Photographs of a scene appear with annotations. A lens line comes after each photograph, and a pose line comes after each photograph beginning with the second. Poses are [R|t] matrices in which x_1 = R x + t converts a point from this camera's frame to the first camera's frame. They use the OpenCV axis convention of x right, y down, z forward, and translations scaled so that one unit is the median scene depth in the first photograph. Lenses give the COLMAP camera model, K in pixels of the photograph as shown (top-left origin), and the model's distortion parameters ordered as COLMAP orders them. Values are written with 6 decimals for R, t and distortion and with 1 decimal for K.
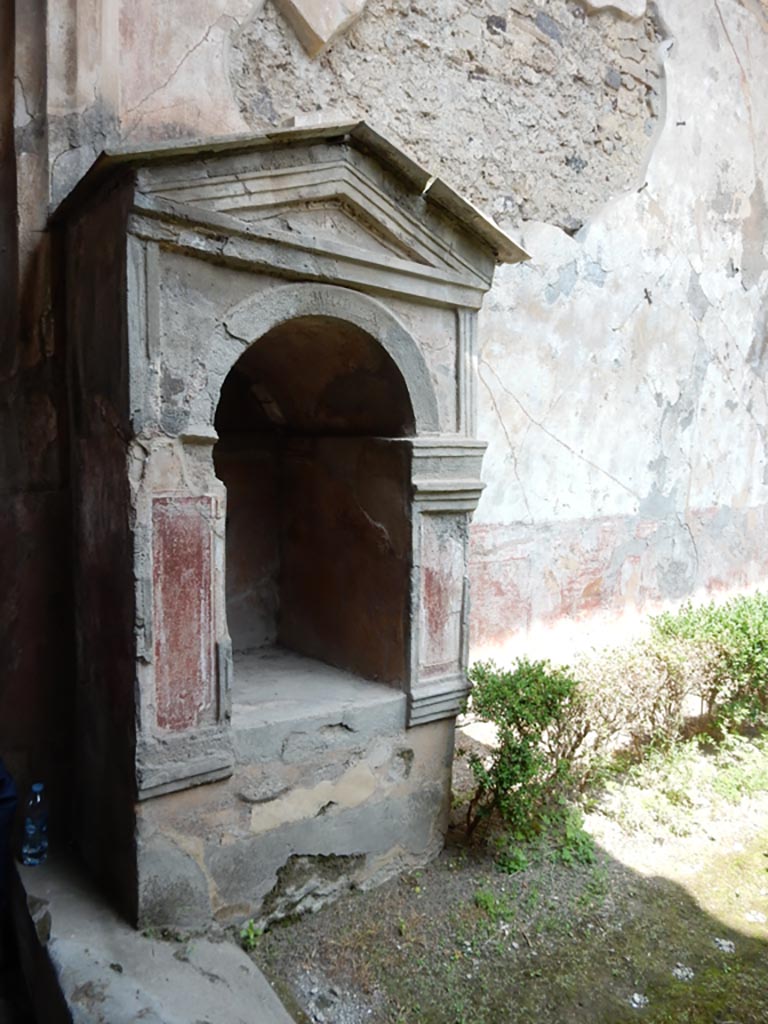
lens RADIAL K [[751.8, 0, 383.6], [0, 751.8, 506.7], [0, 0, 1]] dist [-0.002726, -0.004027]
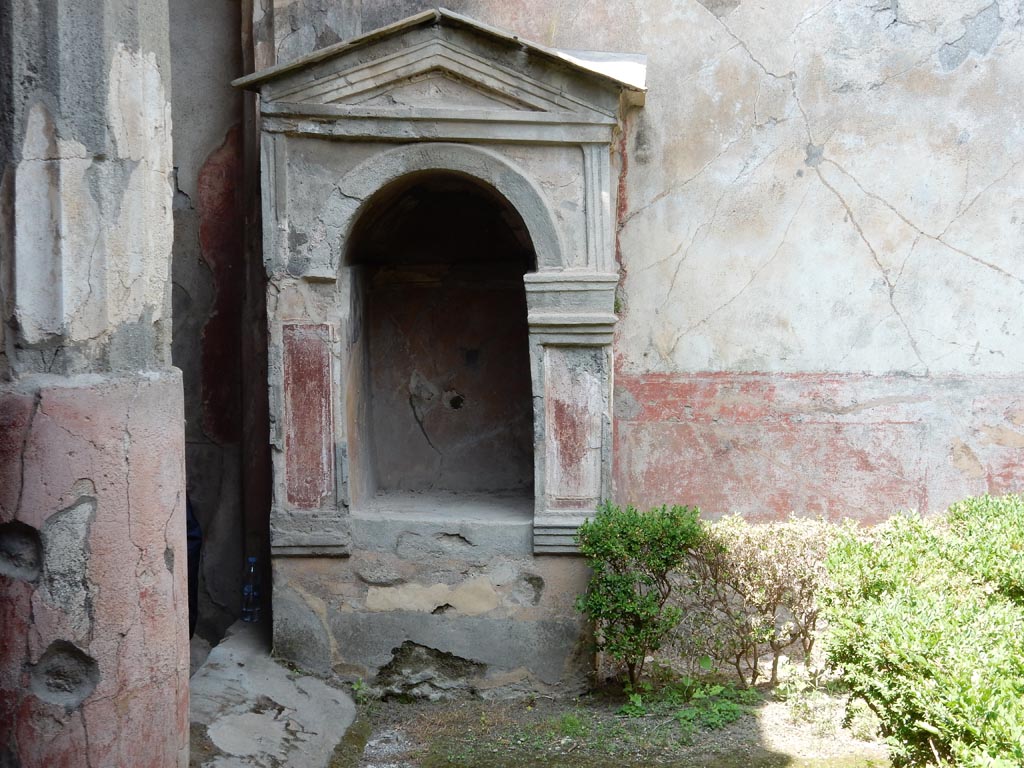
lens RADIAL K [[1786.1, 0, 512.2], [0, 1786.1, 384.9], [0, 0, 1]] dist [-0.000459, 0.000000]
pose [[0.789106, 0.037365, -0.613120, 1.692366], [-0.030592, 0.999300, 0.021528, 0.012250], [0.613495, 0.001769, 0.789696, -1.072000]]
